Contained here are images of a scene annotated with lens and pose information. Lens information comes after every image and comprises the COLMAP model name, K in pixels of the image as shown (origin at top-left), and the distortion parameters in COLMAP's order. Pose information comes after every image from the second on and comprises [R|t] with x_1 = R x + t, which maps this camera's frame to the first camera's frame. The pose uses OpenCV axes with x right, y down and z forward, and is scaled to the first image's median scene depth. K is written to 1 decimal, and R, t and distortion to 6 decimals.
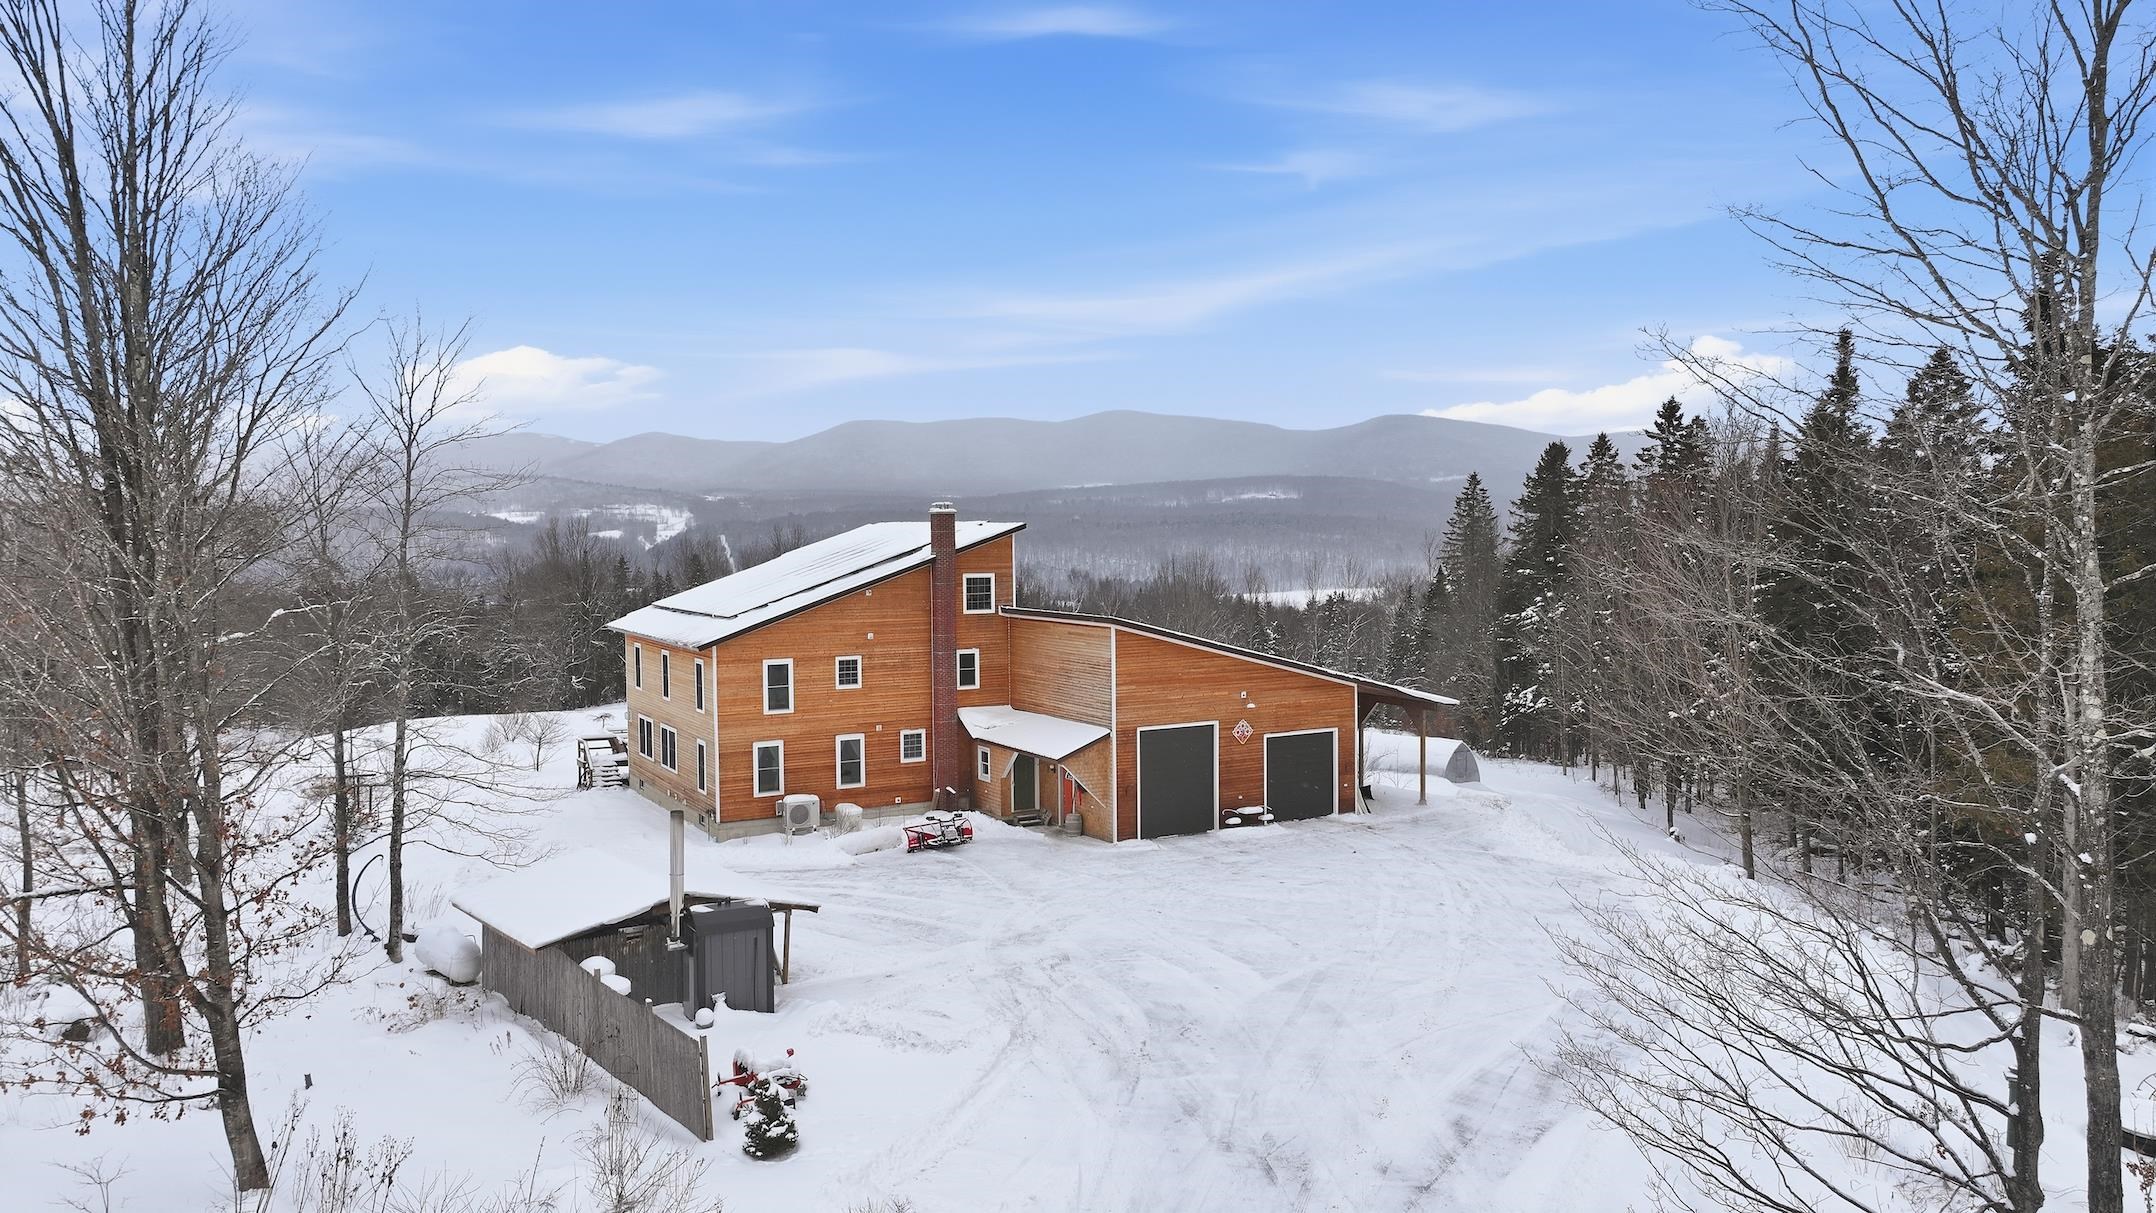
lens RADIAL K [[1521.3, 0, 1091.7], [0, 1521.3, 601.0], [0, 0, 1]] dist [0.005787, 0.002344]
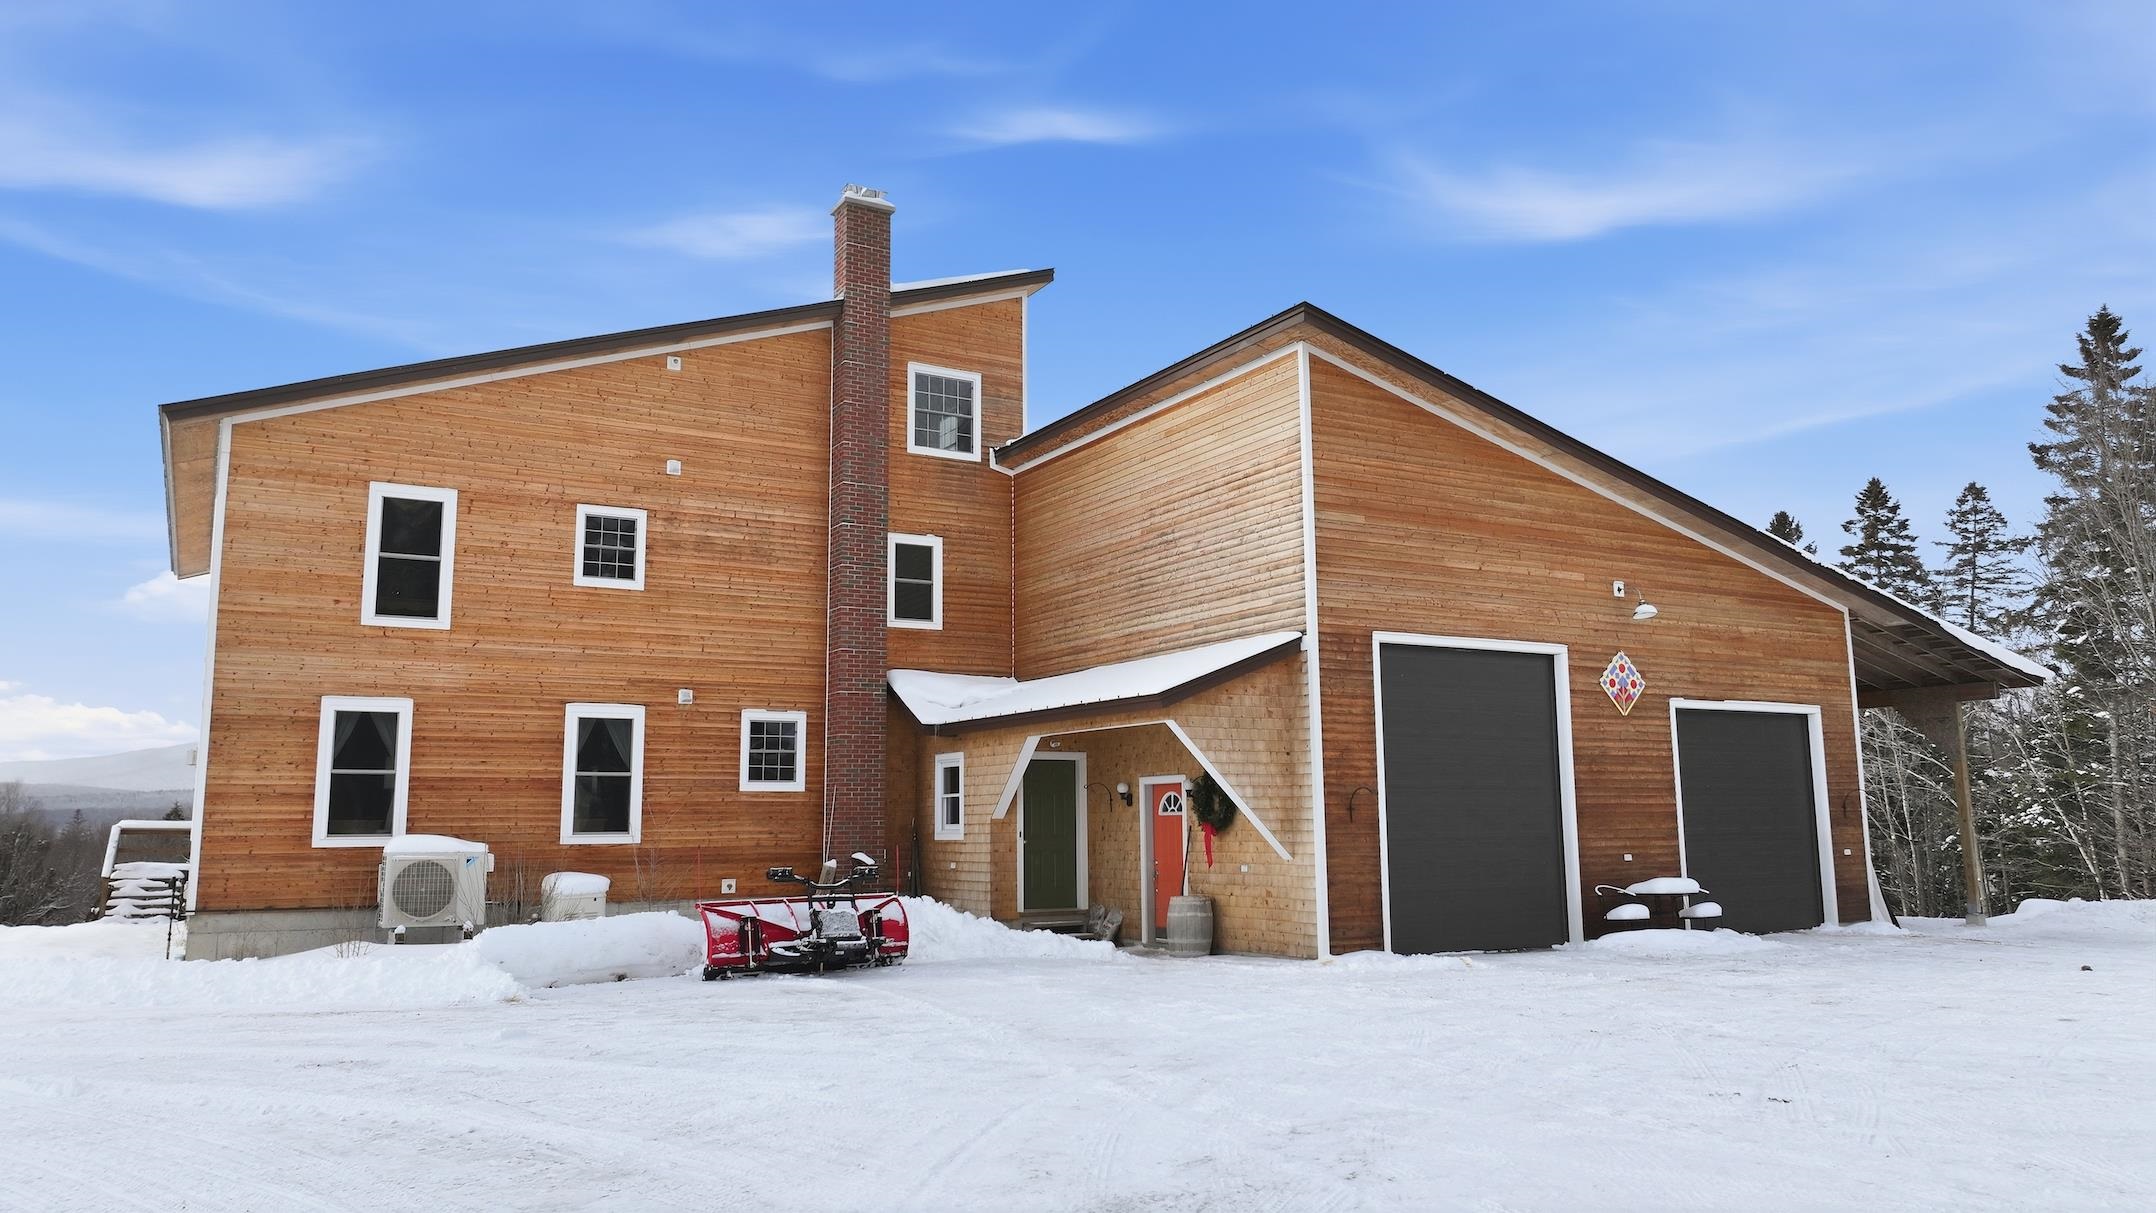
lens RADIAL K [[1521.3, 0, 1087.7], [0, 1521.3, 594.5], [0, 0, 1]] dist [0.005787, 0.002344]
pose [[0.999986, -0.001023, 0.005268, -0.036631], [0.002056, 0.979793, -0.200005, 0.136561], [-0.004957, 0.200013, 0.979781, 0.602052]]
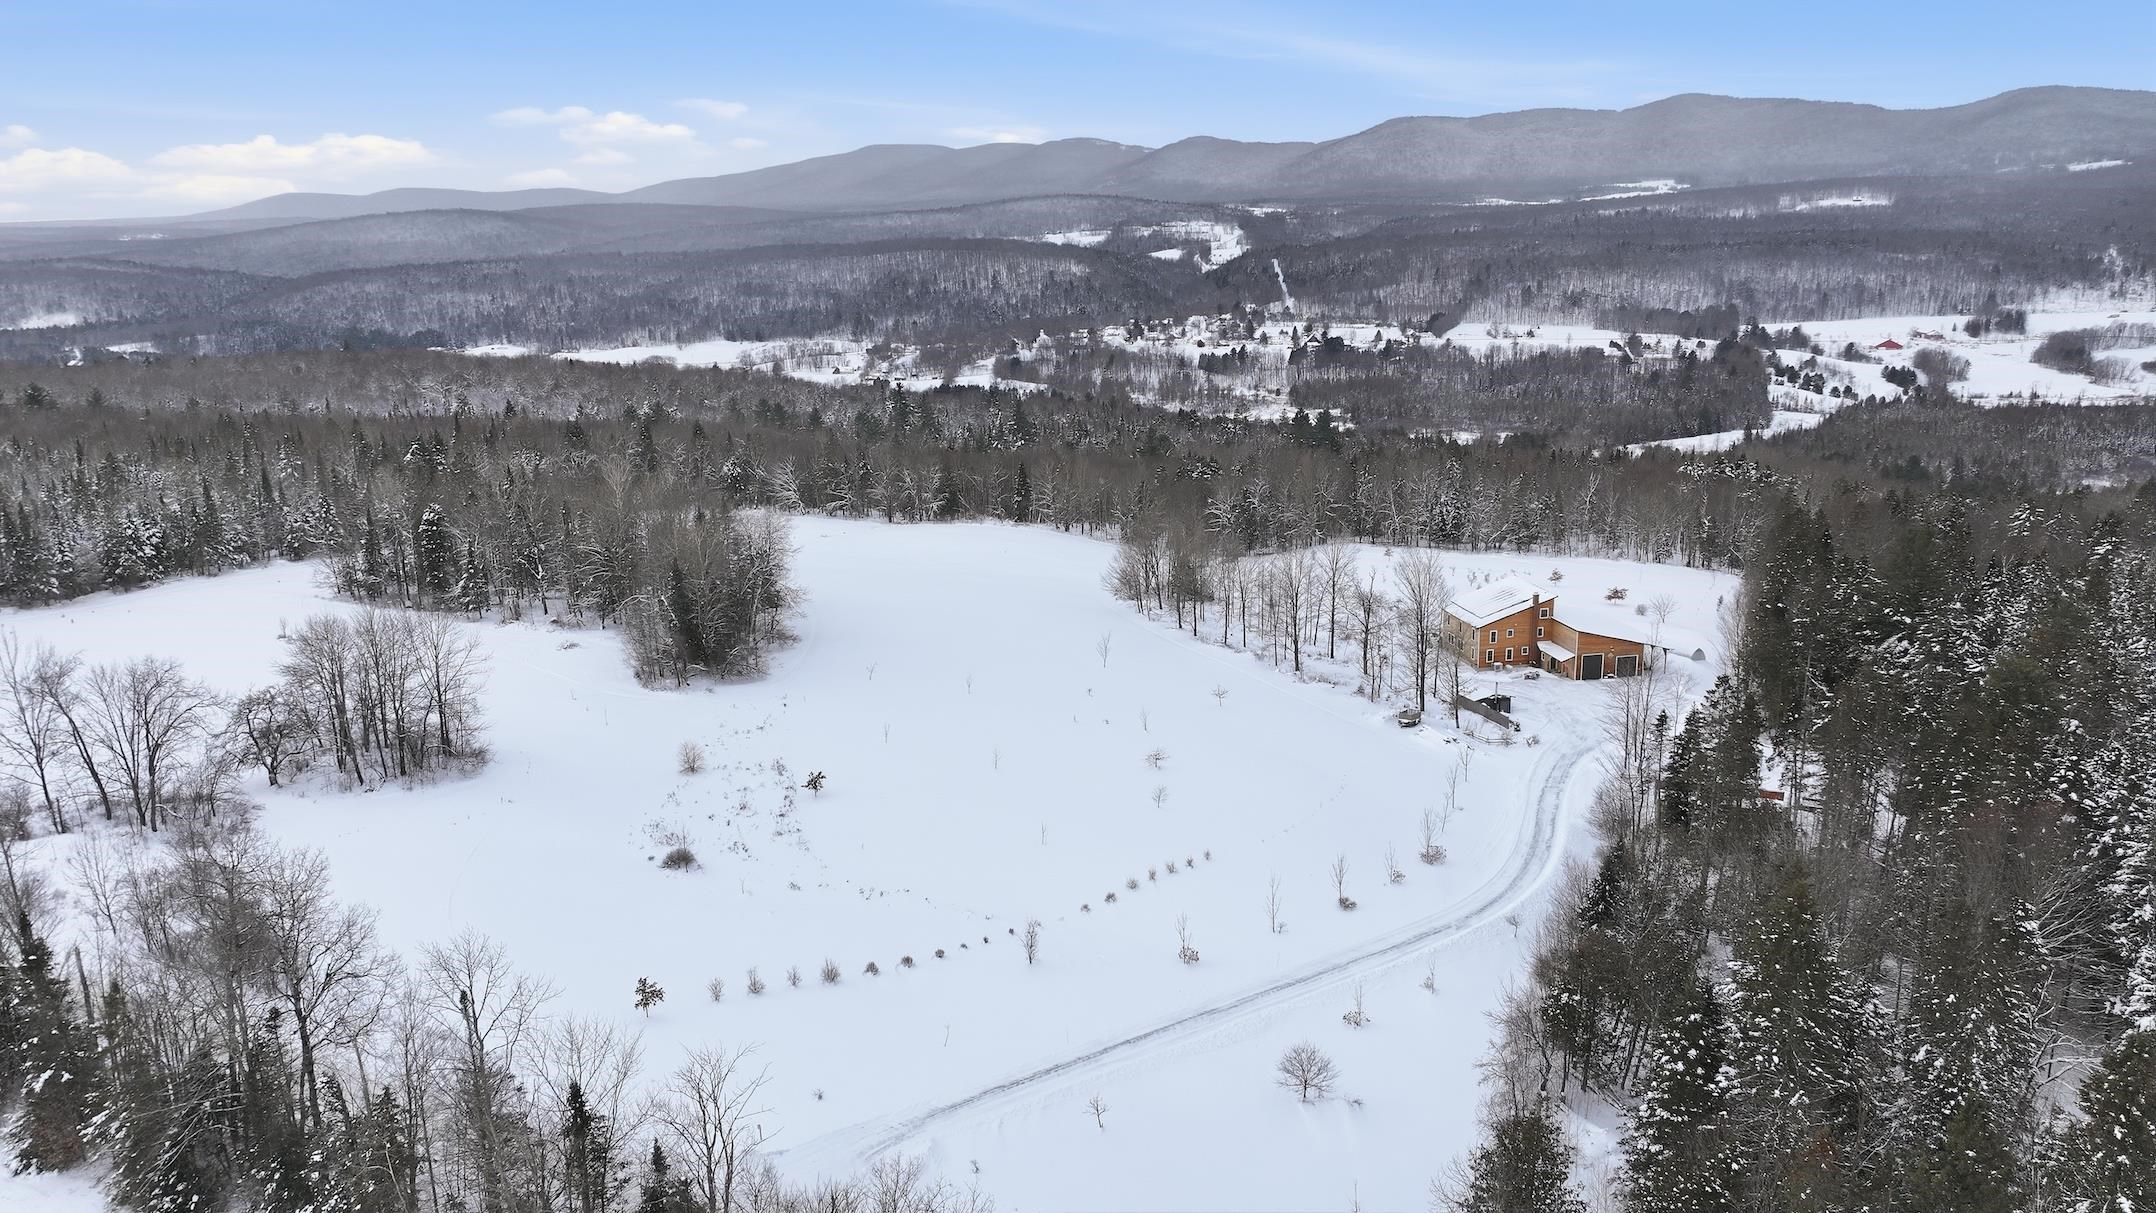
lens RADIAL K [[1521.3, 0, 1085.1], [0, 1521.3, 601.7], [0, 0, 1]] dist [0.005787, 0.002344]
pose [[0.940847, 0.069383, -0.331651, 0.114514], [-0.002176, 0.980027, 0.198854, -0.835195], [0.338824, -0.186370, 0.922206, -3.103099]]
